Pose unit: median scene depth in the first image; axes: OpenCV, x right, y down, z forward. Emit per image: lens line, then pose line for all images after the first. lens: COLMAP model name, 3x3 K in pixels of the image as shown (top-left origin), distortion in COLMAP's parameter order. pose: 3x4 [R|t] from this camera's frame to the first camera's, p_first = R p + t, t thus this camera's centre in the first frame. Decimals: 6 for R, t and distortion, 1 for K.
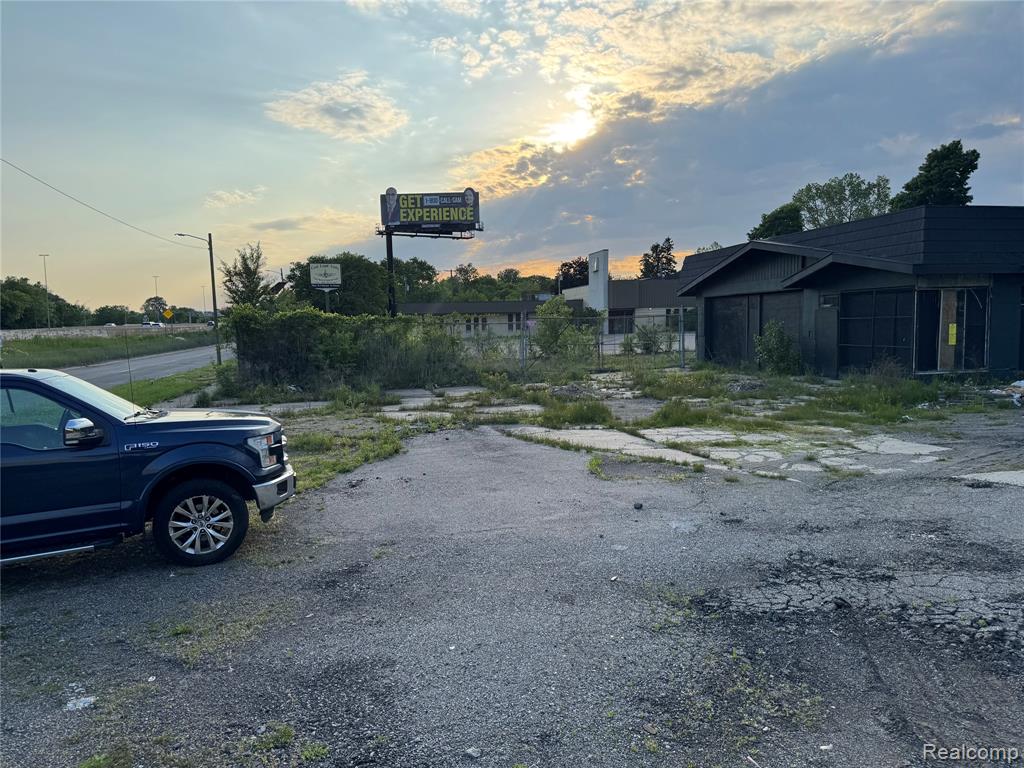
lens RADIAL K [[720.5, 0, 509.6], [0, 720.5, 429.6], [0, 0, 1]] dist [-0.037042, -0.001399]
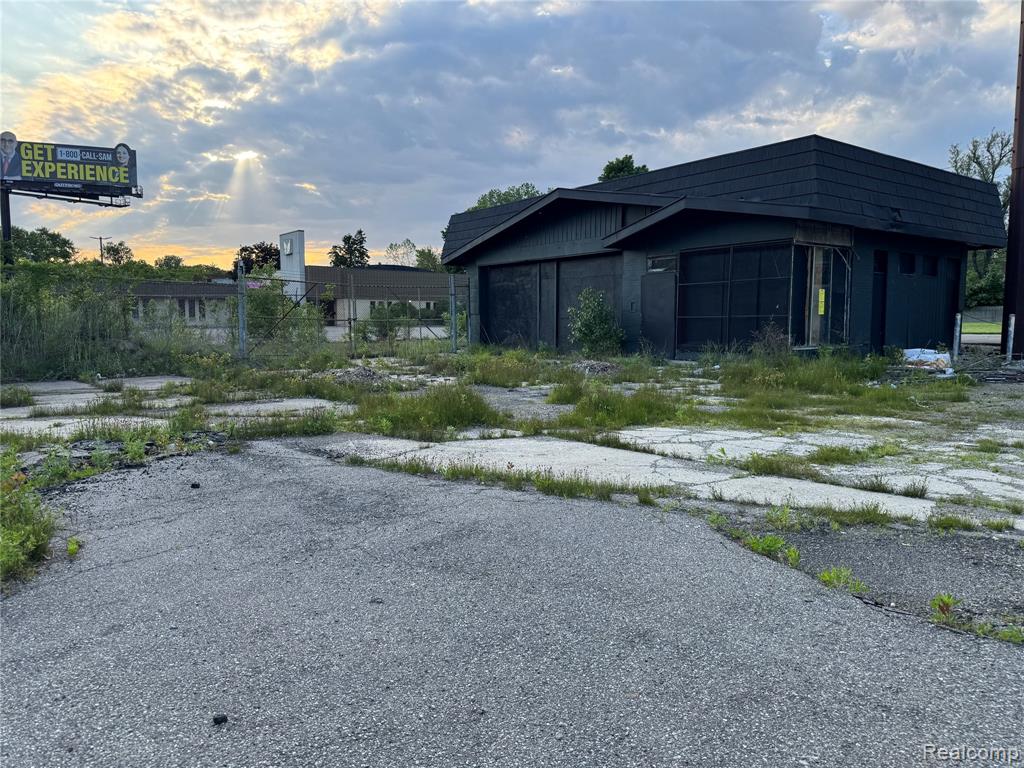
lens RADIAL K [[705.3, 0, 512.0], [0, 705.3, 384.0], [0, 0, 1]] dist [0.084923, -0.108998]
pose [[0.900295, -0.015128, 0.435018, -0.046140], [0.043279, 0.997555, -0.054878, -0.005344], [-0.433124, 0.068233, 0.898748, 0.276269]]
